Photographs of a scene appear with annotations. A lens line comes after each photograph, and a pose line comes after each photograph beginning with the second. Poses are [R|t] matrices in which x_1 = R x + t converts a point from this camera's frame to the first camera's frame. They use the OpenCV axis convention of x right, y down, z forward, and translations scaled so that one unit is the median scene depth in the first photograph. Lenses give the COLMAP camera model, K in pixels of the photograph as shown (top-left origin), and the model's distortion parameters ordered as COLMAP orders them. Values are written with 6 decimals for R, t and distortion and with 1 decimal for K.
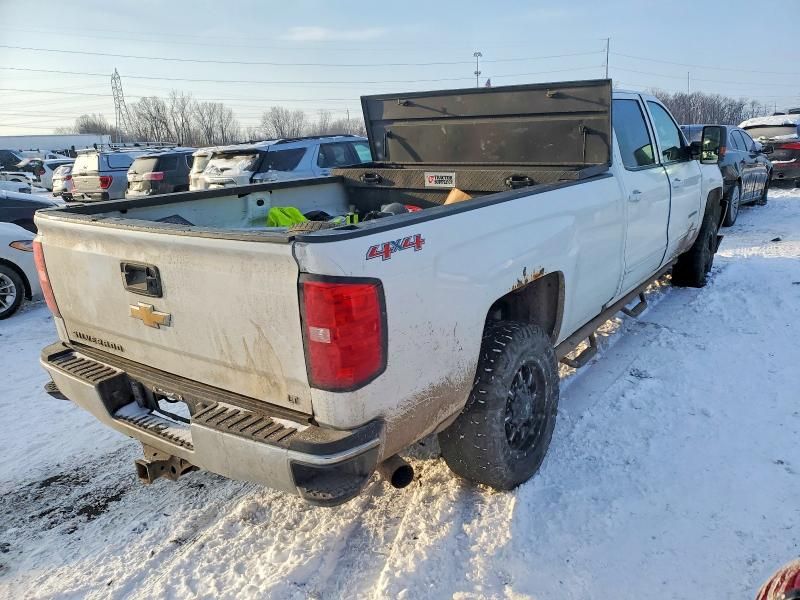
lens RADIAL K [[620.2, 0, 405.3], [0, 620.2, 303.2], [0, 0, 1]] dist [0.048386, -0.036299]
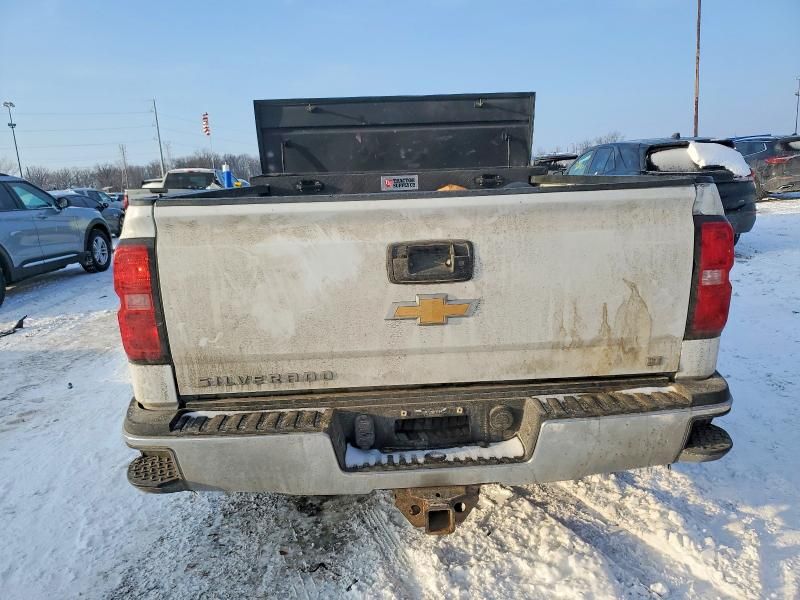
lens RADIAL K [[620.2, 0, 402.7], [0, 620.2, 296.2], [0, 0, 1]] dist [0.048386, -0.036299]
pose [[0.796572, -0.116360, 0.593239, -0.780115], [0.174157, 0.983869, -0.040869, 0.024046], [-0.578914, 0.135872, 0.803988, 0.343696]]
